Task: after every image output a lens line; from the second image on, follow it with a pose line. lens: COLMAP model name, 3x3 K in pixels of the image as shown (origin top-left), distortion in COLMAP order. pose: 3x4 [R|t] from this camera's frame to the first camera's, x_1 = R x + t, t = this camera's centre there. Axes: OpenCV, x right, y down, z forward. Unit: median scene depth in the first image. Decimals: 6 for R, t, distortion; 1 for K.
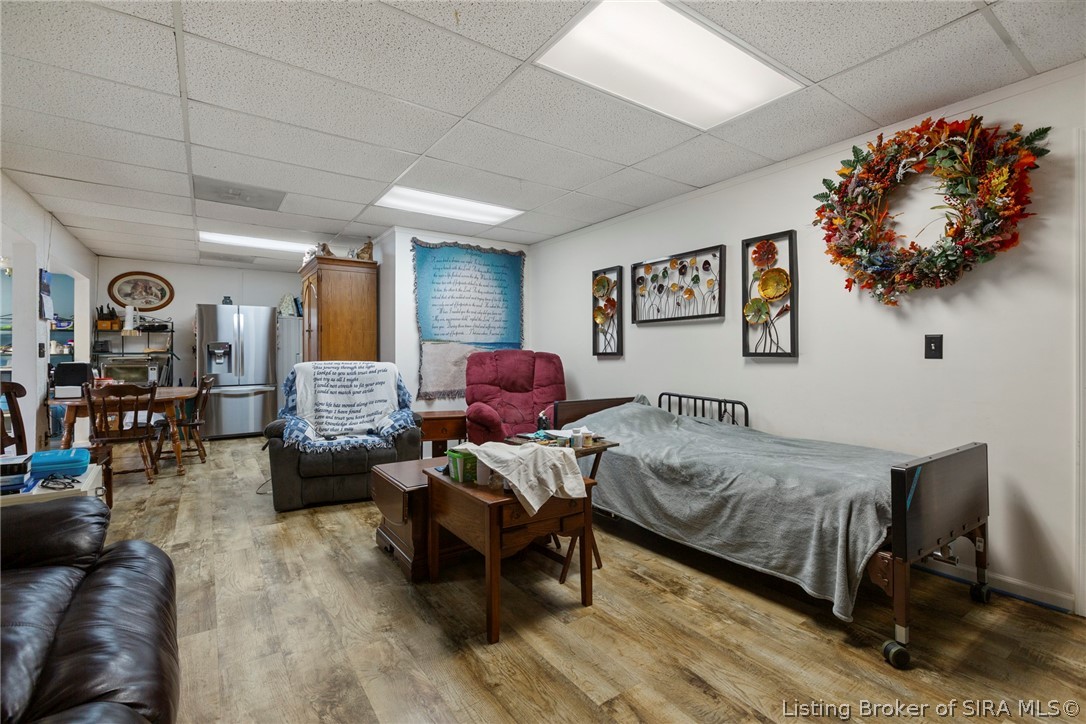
lens RADIAL K [[490.5, 0, 557.7], [0, 490.5, 354.1], [0, 0, 1]] dist [-0.002764, 0.000223]
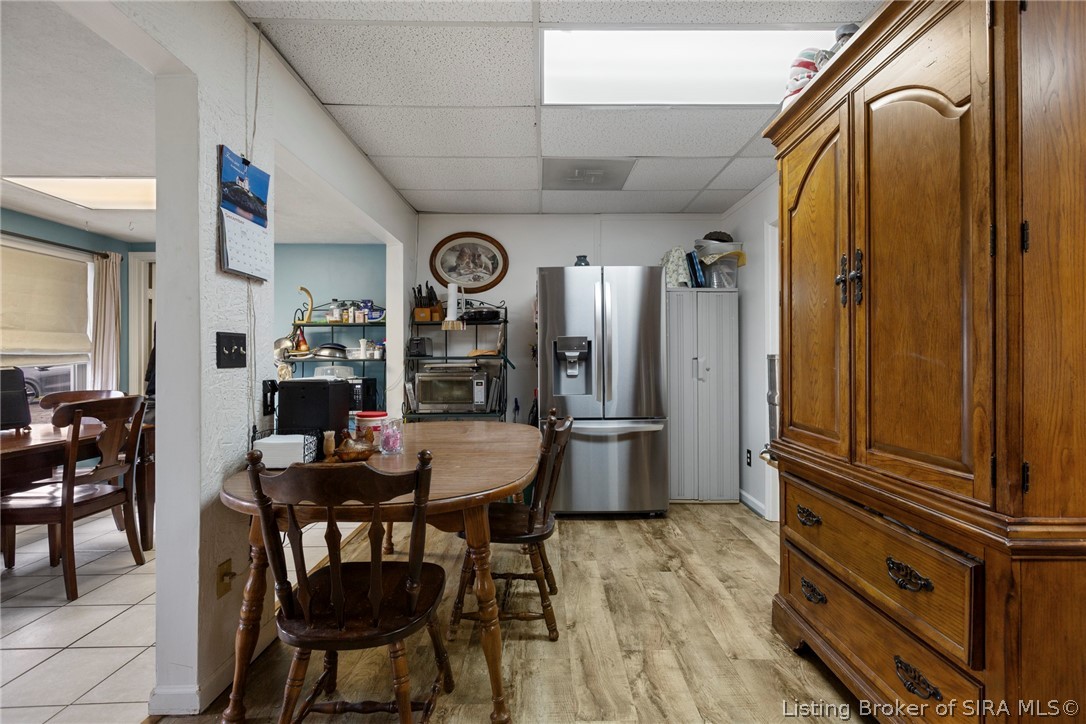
lens RADIAL K [[490.5, 0, 560.9], [0, 490.5, 354.1], [0, 0, 1]] dist [-0.002764, 0.000223]
pose [[0.832109, -0.006862, -0.554570, -0.530429], [0.001998, 0.999954, -0.009375, -0.000109], [0.554609, 0.006693, 0.832084, 0.720742]]
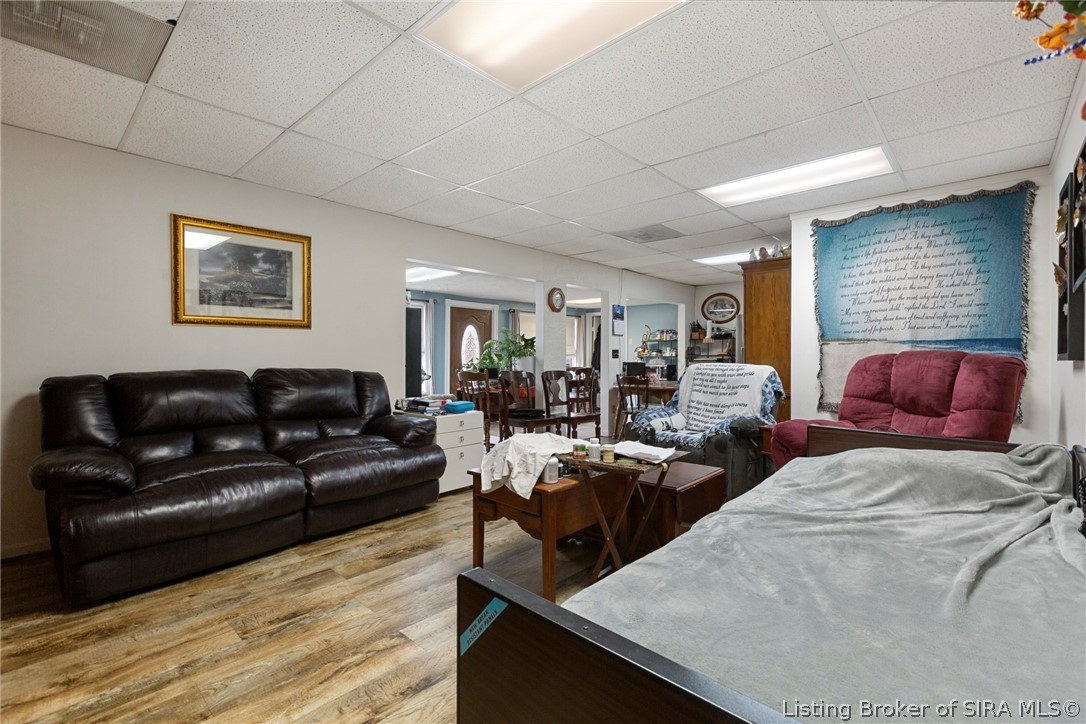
lens RADIAL K [[490.5, 0, 528.7], [0, 490.5, 357.8], [0, 0, 1]] dist [-0.002764, 0.000223]
pose [[0.180633, 0.004518, -0.983540, 0.464673], [-0.002011, 0.999989, 0.004224, -0.000843], [0.983549, 0.001215, 0.180640, 0.365221]]
